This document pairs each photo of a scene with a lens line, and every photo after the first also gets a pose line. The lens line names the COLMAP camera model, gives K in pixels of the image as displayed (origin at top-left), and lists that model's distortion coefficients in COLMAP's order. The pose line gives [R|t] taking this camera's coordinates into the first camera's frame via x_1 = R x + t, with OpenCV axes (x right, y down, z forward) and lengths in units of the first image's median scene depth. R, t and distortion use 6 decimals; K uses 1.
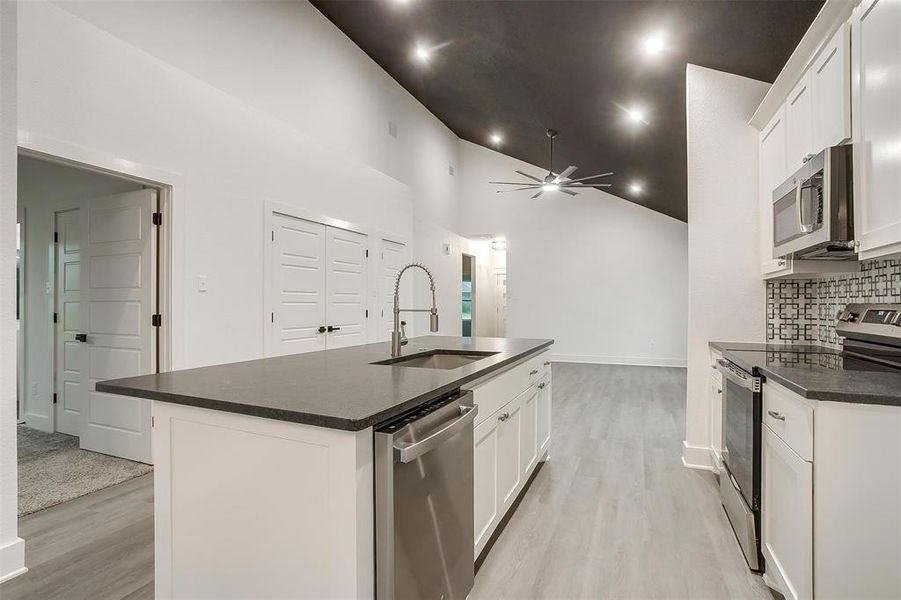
lens RADIAL K [[434.1, 0, 443.9], [0, 434.1, 301.8], [0, 0, 1]] dist [-0.060387, 0.034682]
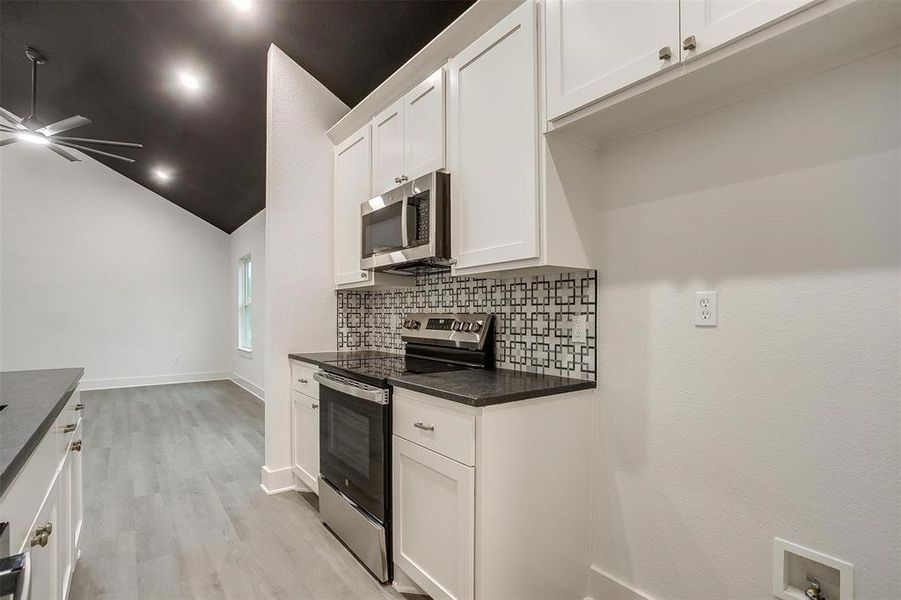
lens RADIAL K [[439.6, 0, 443.2], [0, 439.6, 320.1], [0, 0, 1]] dist [-0.062110, 0.035998]
pose [[0.490653, -0.012245, 0.871269, -0.042924], [-0.006498, 0.999822, 0.017711, 0.000453], [-0.871331, -0.014351, 0.490486, 0.236197]]
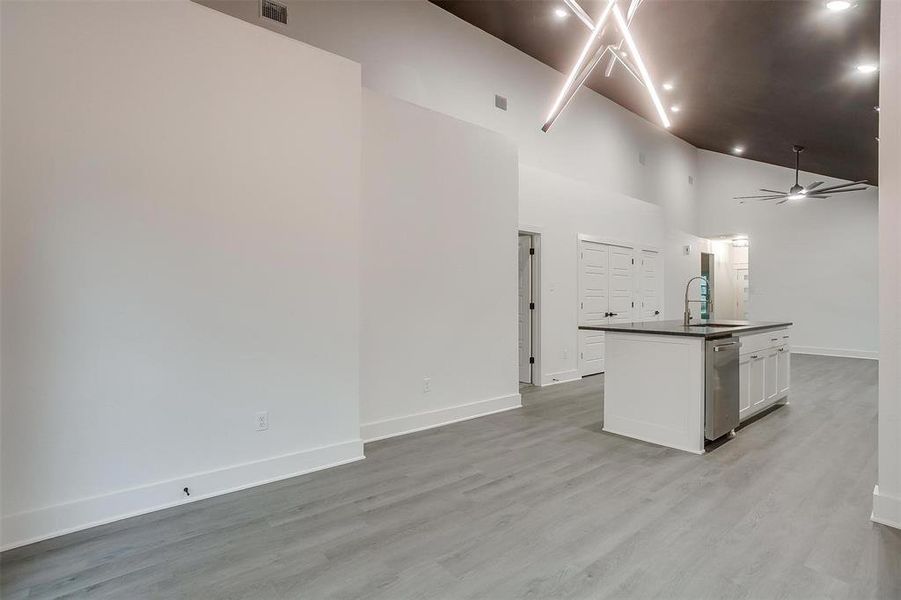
lens RADIAL K [[437.2, 0, 446.2], [0, 437.2, 295.6], [0, 0, 1]] dist [-0.055137, 0.036925]
pose [[0.894595, 0.000635, -0.446877, -0.156510], [-0.000834, 1.000000, -0.000249, -0.001933], [0.446877, 0.000596, 0.894595, -0.880659]]
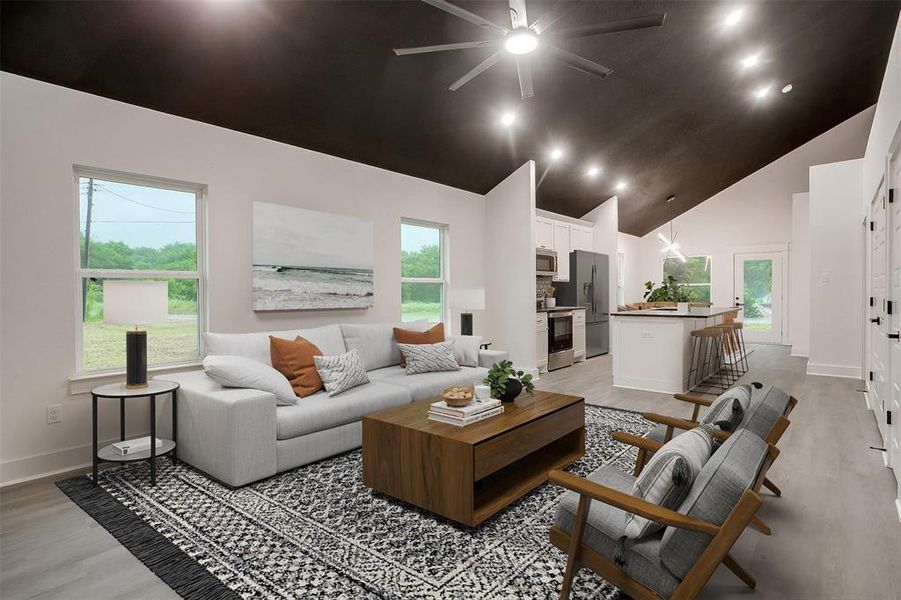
lens RADIAL K [[444.8, 0, 443.2], [0, 444.8, 302.4], [0, 0, 1]] dist [-0.054506, 0.023818]
pose [[-0.951796, 0.002493, 0.306723, 0.370331], [0.007383, 0.999863, 0.014785, 0.019415], [-0.306644, 0.016337, -0.951684, 3.010828]]
